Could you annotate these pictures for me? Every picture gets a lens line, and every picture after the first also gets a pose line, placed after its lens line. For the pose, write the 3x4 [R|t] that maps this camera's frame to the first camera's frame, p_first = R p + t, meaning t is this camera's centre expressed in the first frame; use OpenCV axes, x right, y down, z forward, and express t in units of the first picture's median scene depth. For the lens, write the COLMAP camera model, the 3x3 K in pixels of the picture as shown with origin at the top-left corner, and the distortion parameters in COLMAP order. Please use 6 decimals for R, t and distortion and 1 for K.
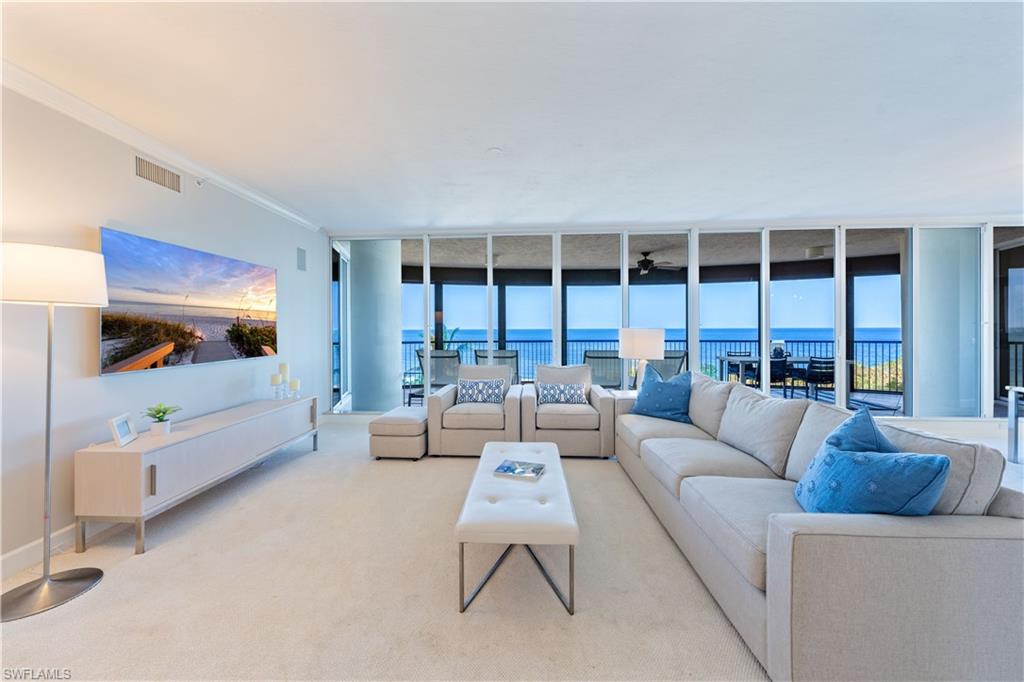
lens RADIAL K [[370.9, 0, 509.6], [0, 370.9, 333.1], [0, 0, 1]] dist [0.000405, 0.000034]
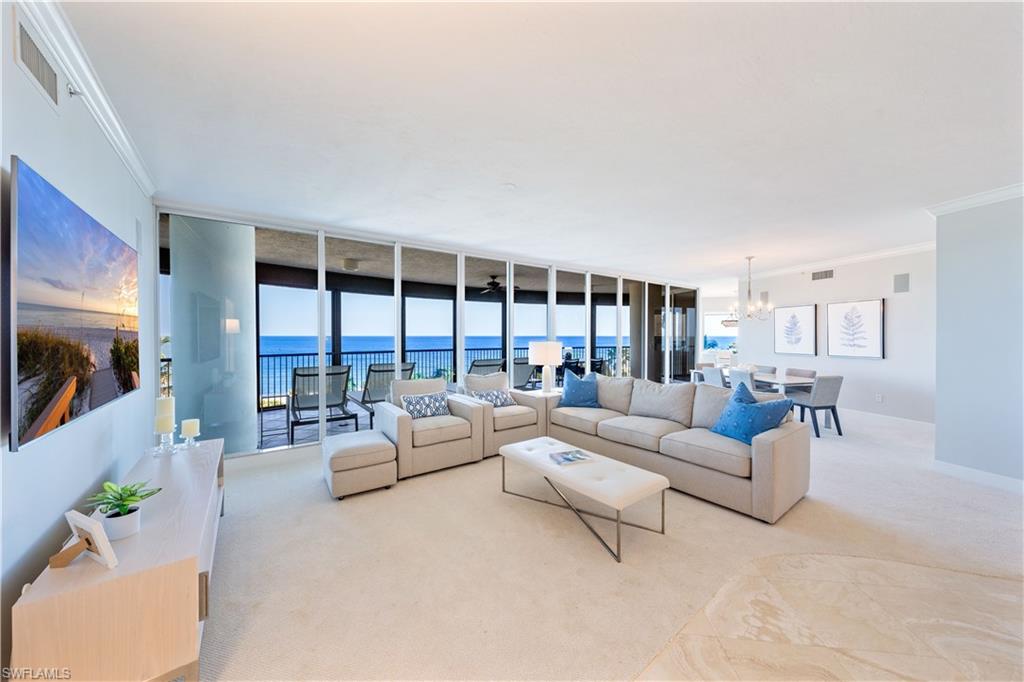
lens RADIAL K [[360.1, 0, 512.0], [0, 360.1, 341.0], [0, 0, 1]] dist [-0.000211, -0.000036]
pose [[0.767731, -0.006686, 0.640737, -0.448666], [0.004766, 0.999977, 0.004724, -0.016482], [-0.640754, -0.000573, 0.767746, 0.096535]]
